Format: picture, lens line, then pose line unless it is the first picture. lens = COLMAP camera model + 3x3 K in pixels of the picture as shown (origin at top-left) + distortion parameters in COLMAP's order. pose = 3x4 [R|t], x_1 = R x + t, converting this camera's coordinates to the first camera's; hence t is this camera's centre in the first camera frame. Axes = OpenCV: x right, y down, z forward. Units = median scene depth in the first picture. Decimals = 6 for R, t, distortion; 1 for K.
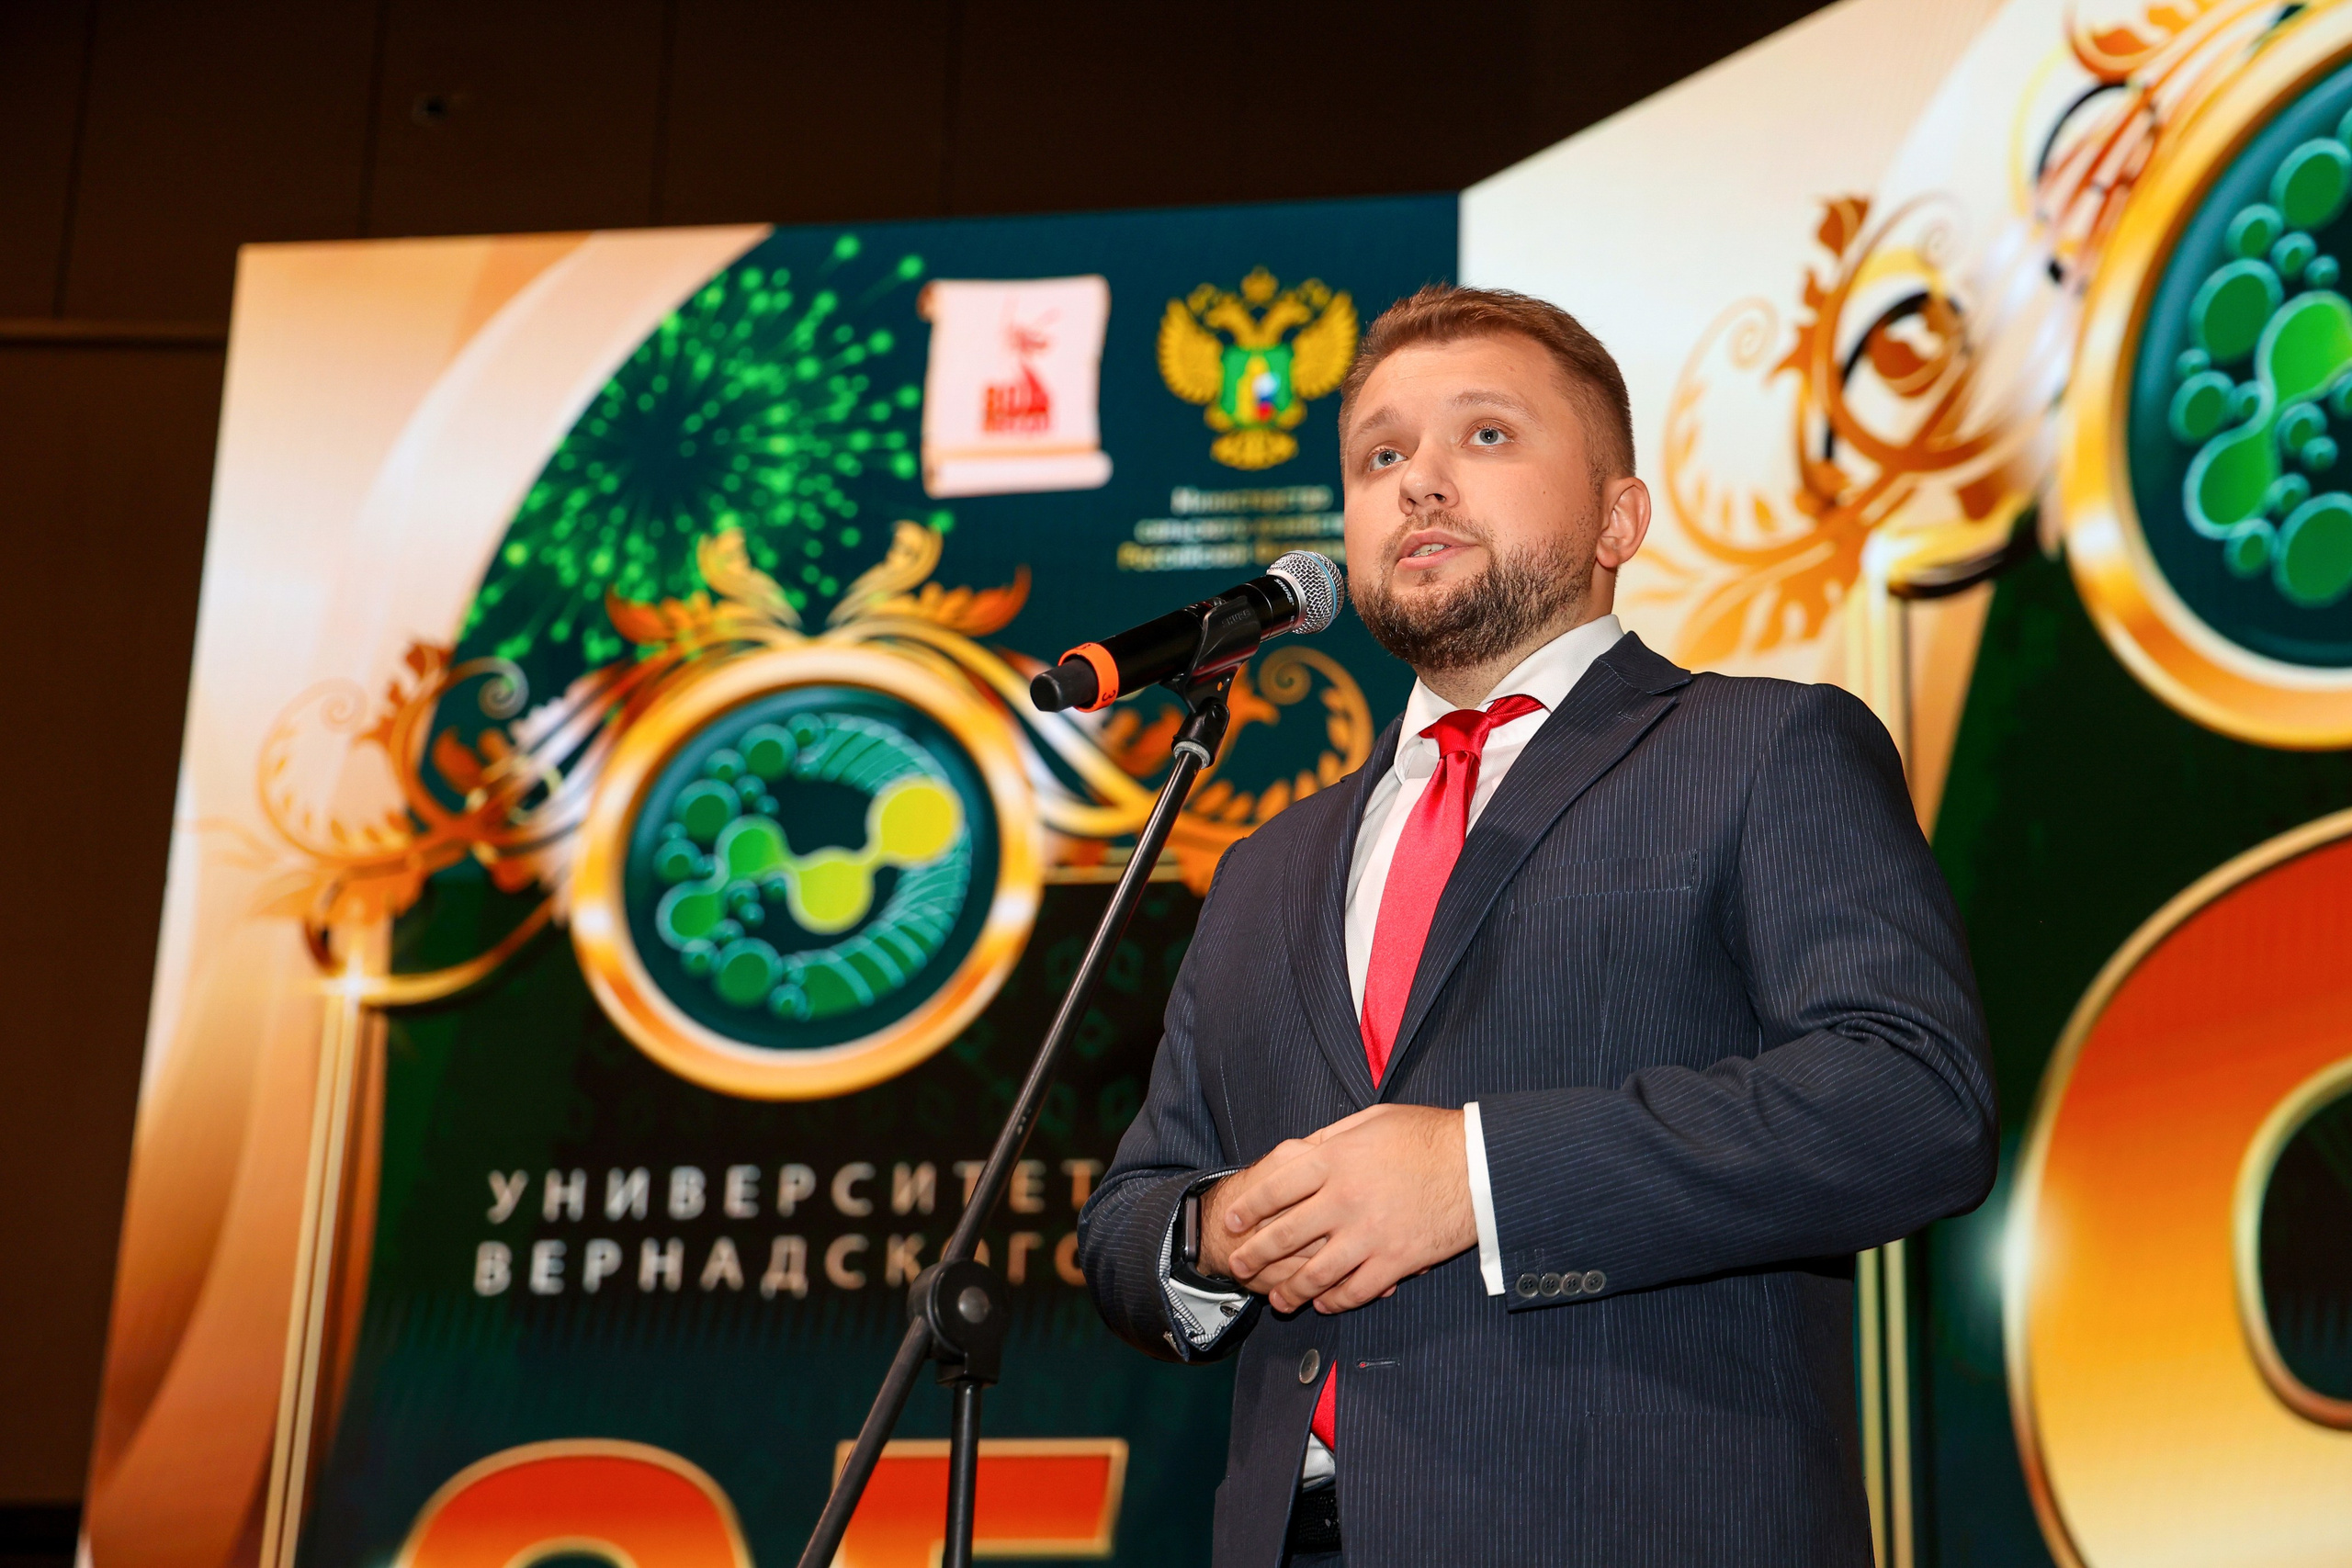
lens RADIAL K [[4591.3, 0, 1219.2], [0, 4591.3, 773.0], [0, 0, 1]] dist [0.295507, 0.000000]
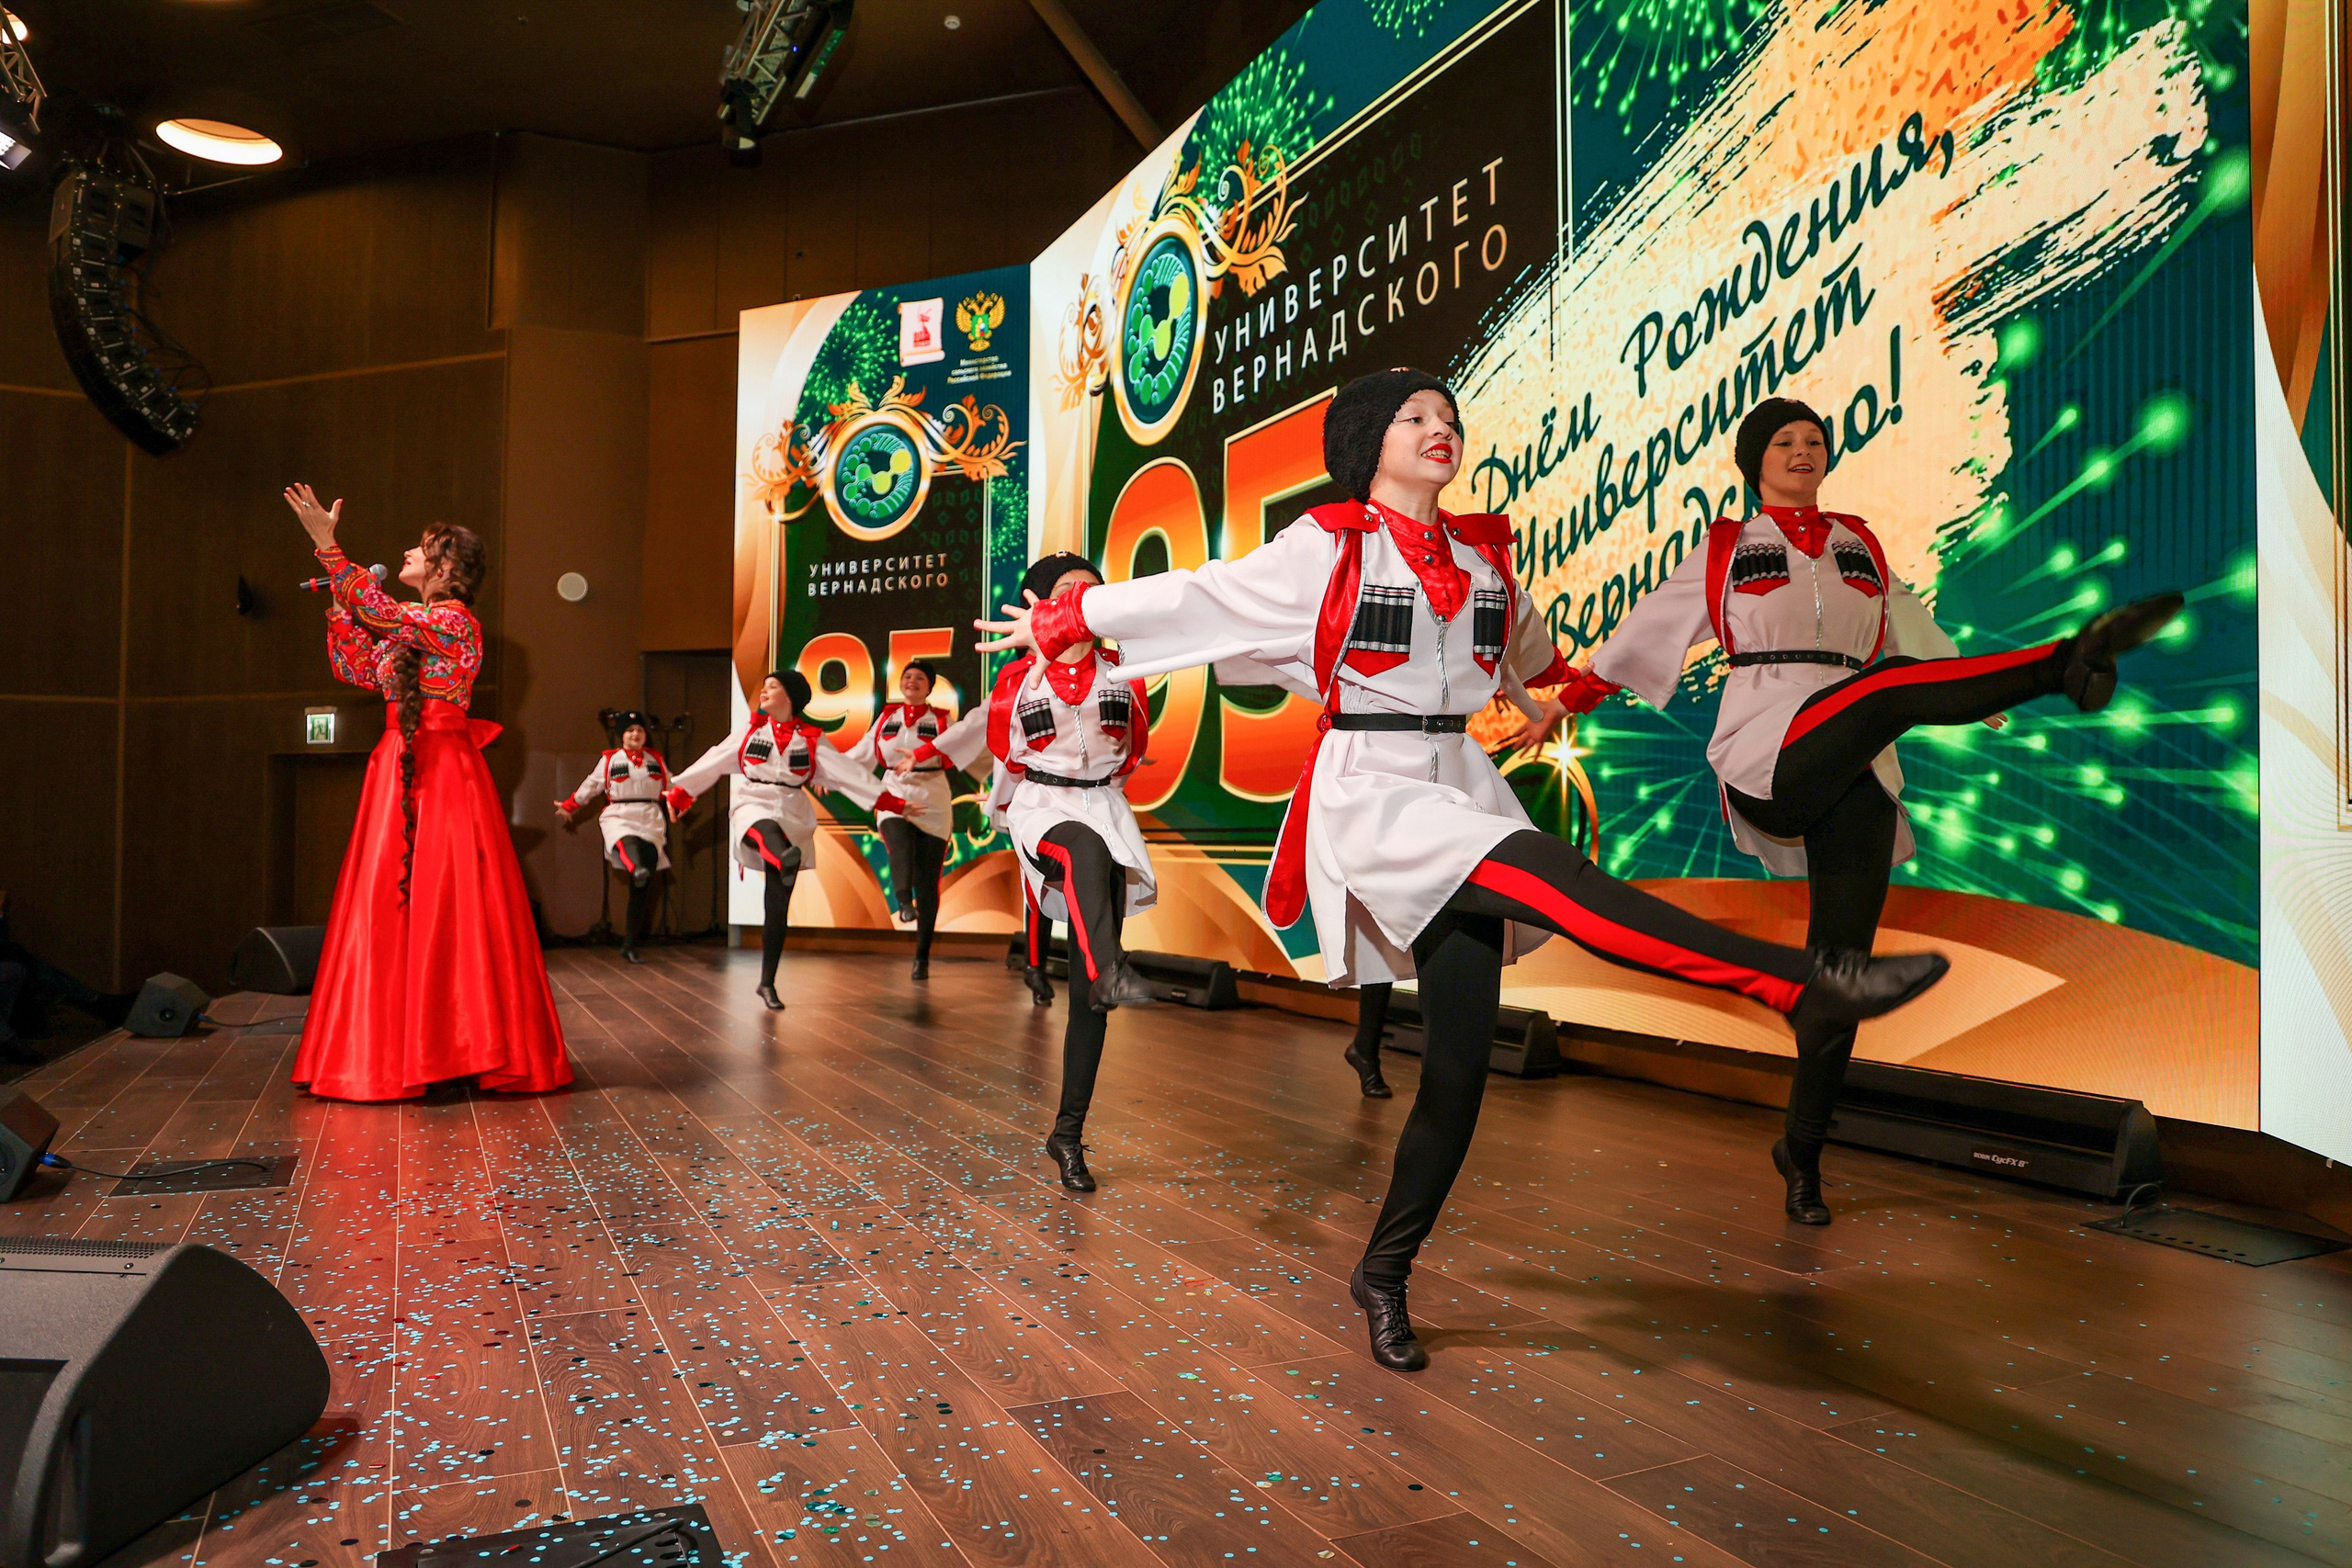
lens RADIAL K [[1689.0, 0, 1180.5], [0, 1689.0, 760.9], [0, 0, 1]] dist [-0.072861, 0.048612]
pose [[0.962710, -0.038584, -0.267771, 0.498416], [0.117403, 0.951305, 0.285017, -0.118600], [0.243735, -0.305825, 0.920361, -0.255272]]
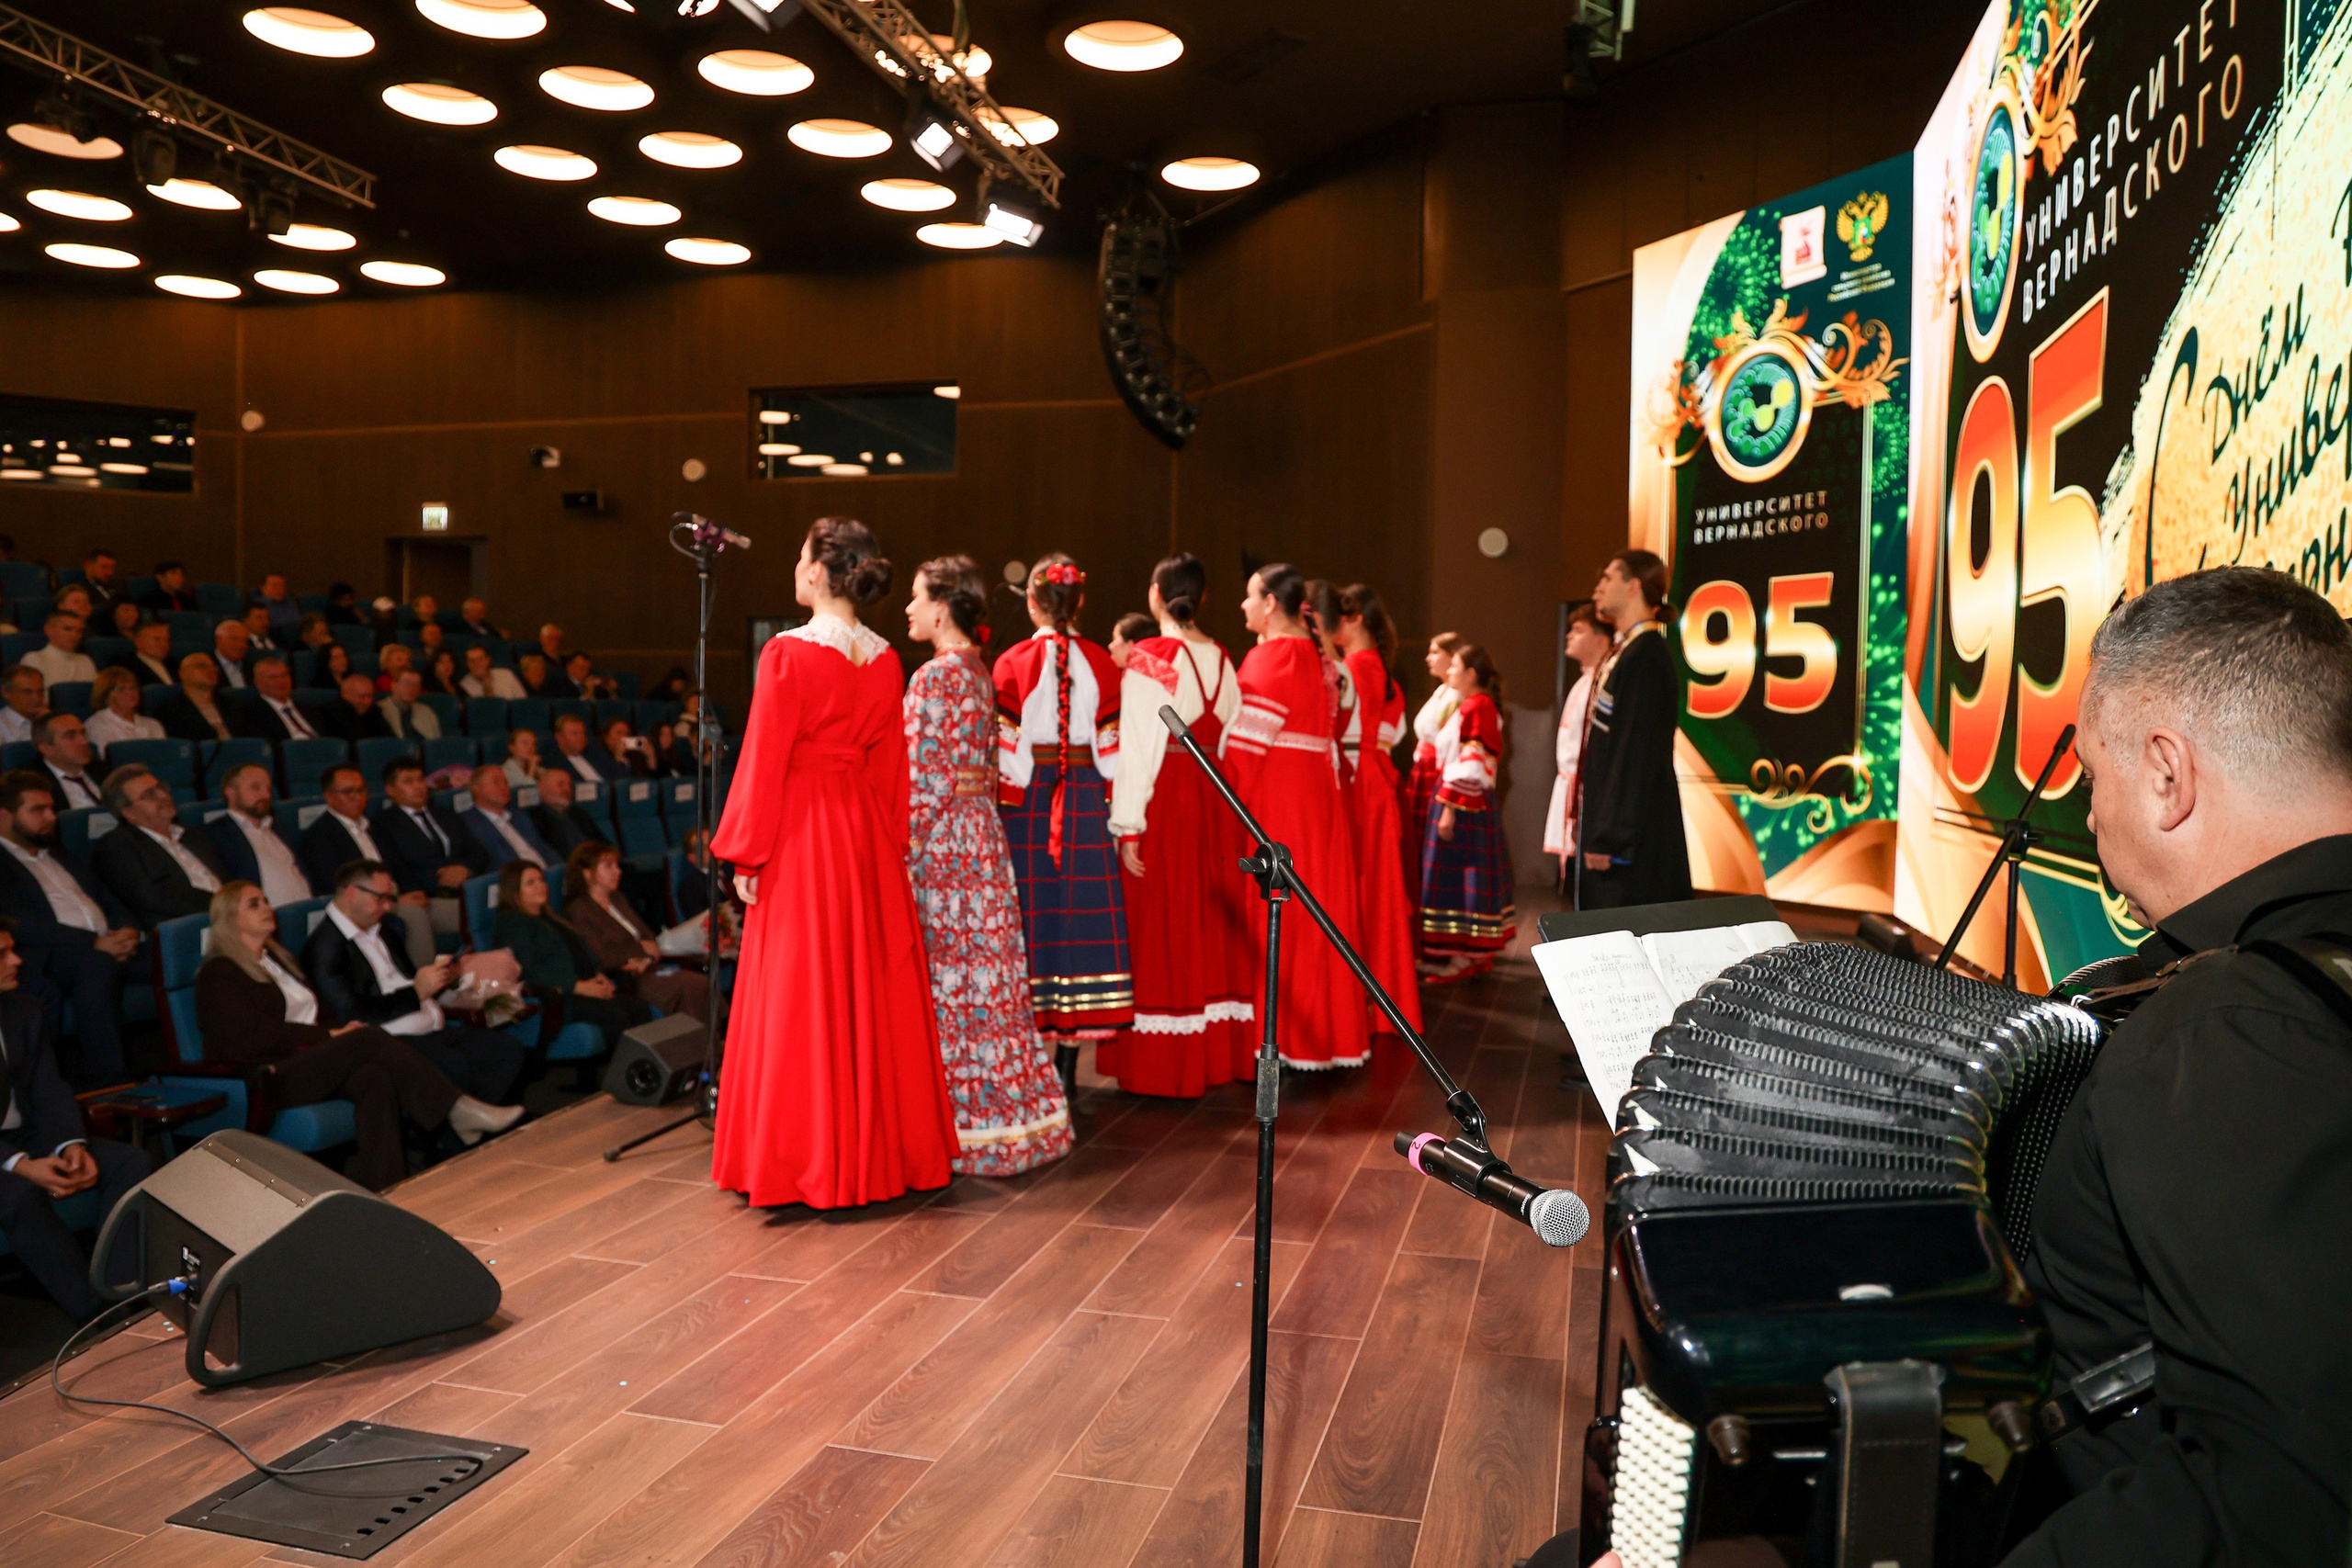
lens RADIAL K [[1689.0, 0, 1136.9], [0, 1689.0, 773.5], [0, 0, 1]] dist [-0.072861, 0.048612]
pose [[0.551376, 0.003621, -0.834249, 0.698466], [0.290365, 0.936633, 0.195975, -0.106108], [0.782095, -0.350293, 0.515385, -0.106946]]
